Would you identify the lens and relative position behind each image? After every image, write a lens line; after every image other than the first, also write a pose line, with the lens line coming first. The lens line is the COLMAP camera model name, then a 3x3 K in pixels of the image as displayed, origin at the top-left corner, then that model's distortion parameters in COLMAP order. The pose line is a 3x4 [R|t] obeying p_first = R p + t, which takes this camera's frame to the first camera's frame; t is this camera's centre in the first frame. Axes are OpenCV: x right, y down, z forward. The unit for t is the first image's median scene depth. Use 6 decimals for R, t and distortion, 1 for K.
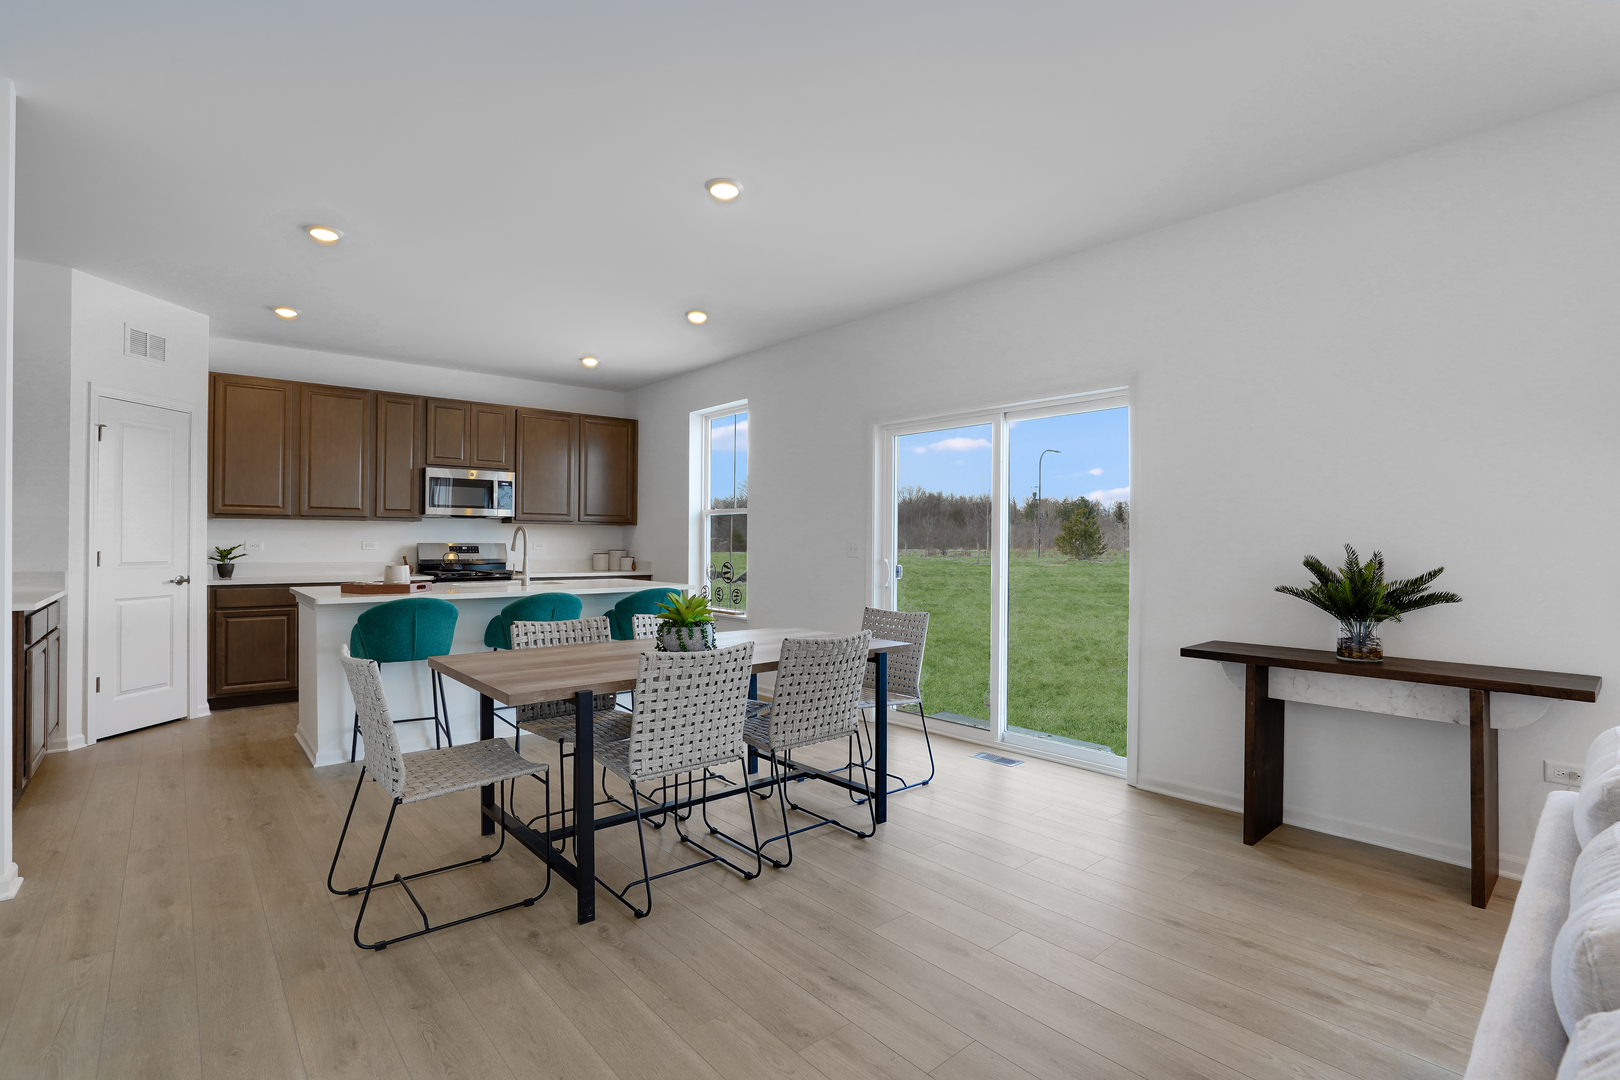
lens RADIAL K [[761.3, 0, 810.9], [0, 761.3, 546.1], [0, 0, 1]] dist [-0.067569, 0.012701]
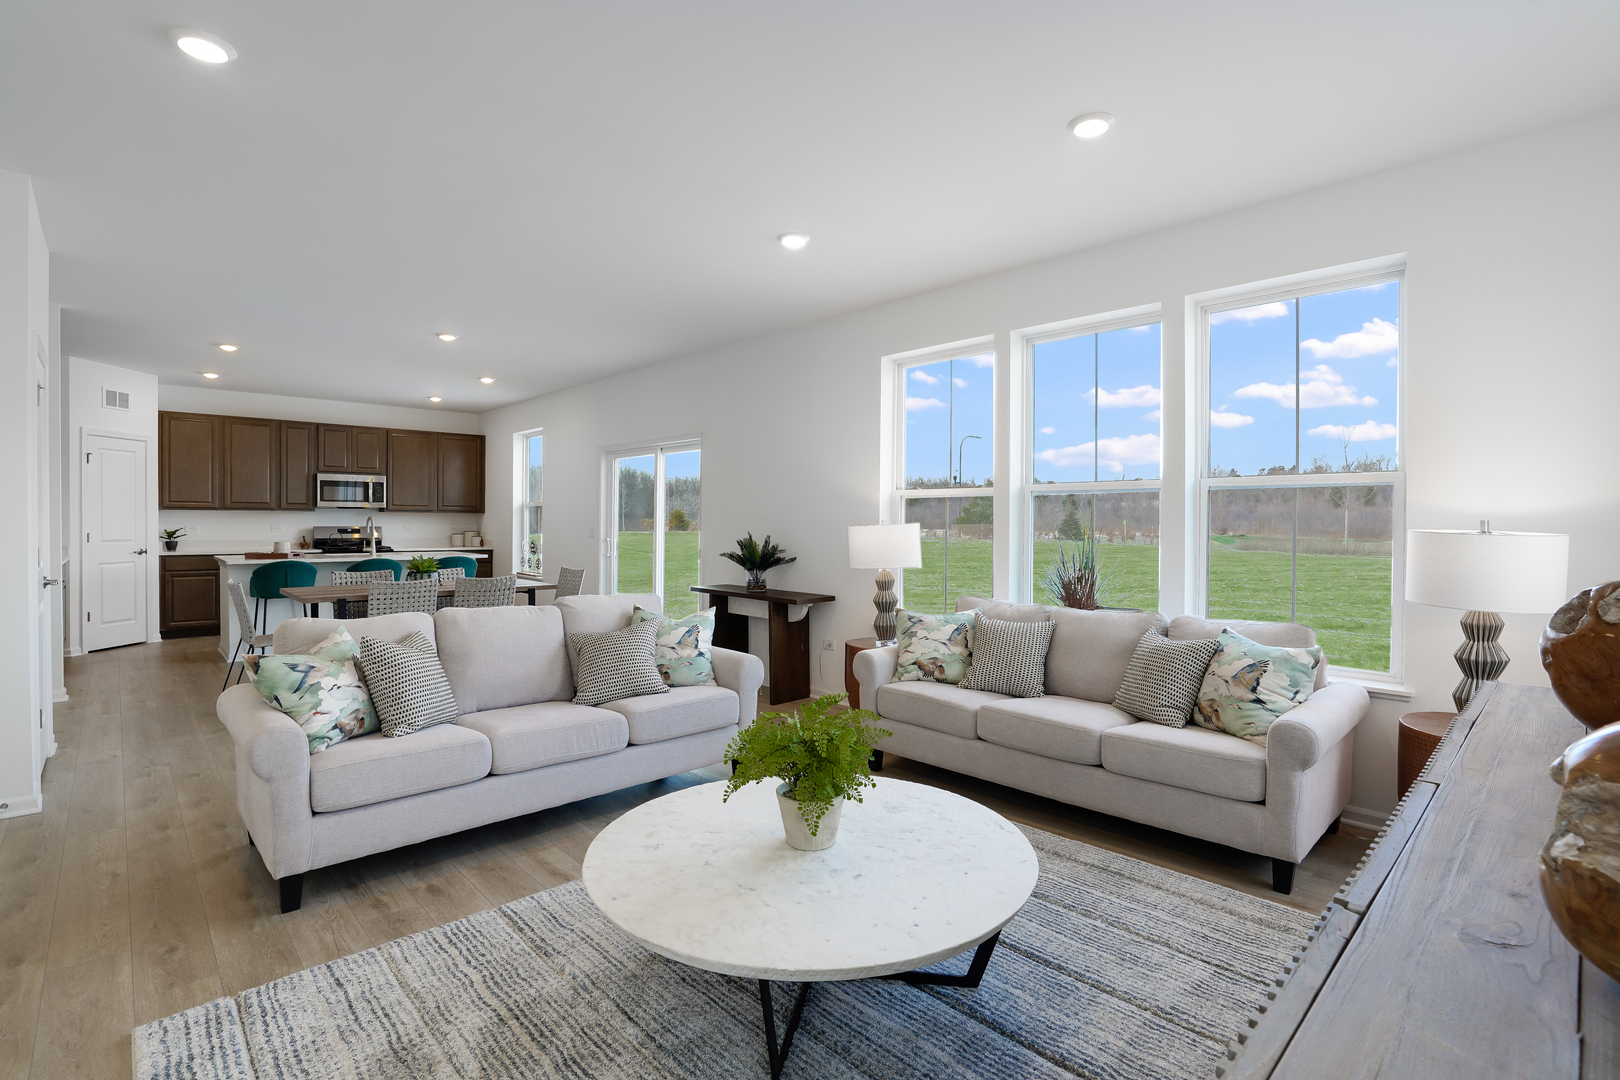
lens RADIAL K [[752.7, 0, 810.0], [0, 752.7, 540.0], [0, 0, 1]] dist [-0.040078, 0.000122]
pose [[0.998946, 0.001453, 0.045870, 0.418091], [-0.002372, 0.999798, 0.019979, -0.010450], [-0.045832, -0.020067, 0.998748, -0.526502]]
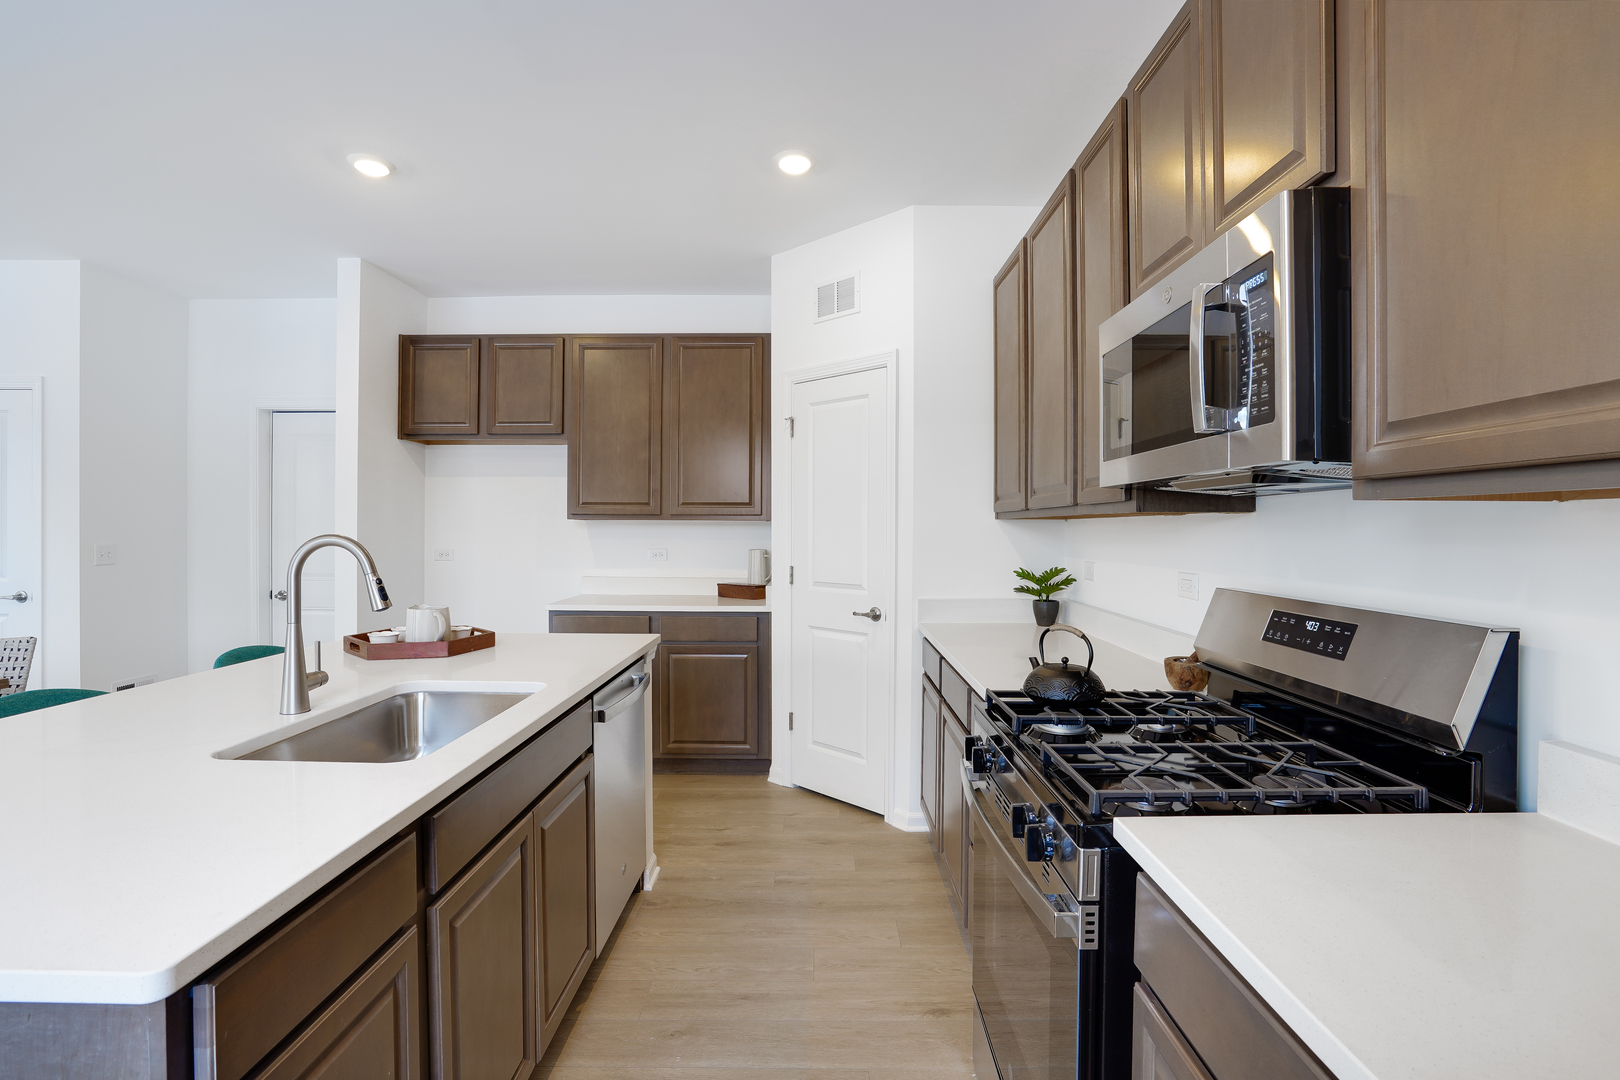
lens RADIAL K [[752.7, 0, 810.0], [0, 752.7, 540.0], [0, 0, 1]] dist [-0.040078, 0.000122]
pose [[-0.660928, 0.011465, -0.750362, -0.283240], [-0.001274, 0.999865, 0.016400, -0.031664], [0.750448, 0.011795, -0.660824, 1.352295]]
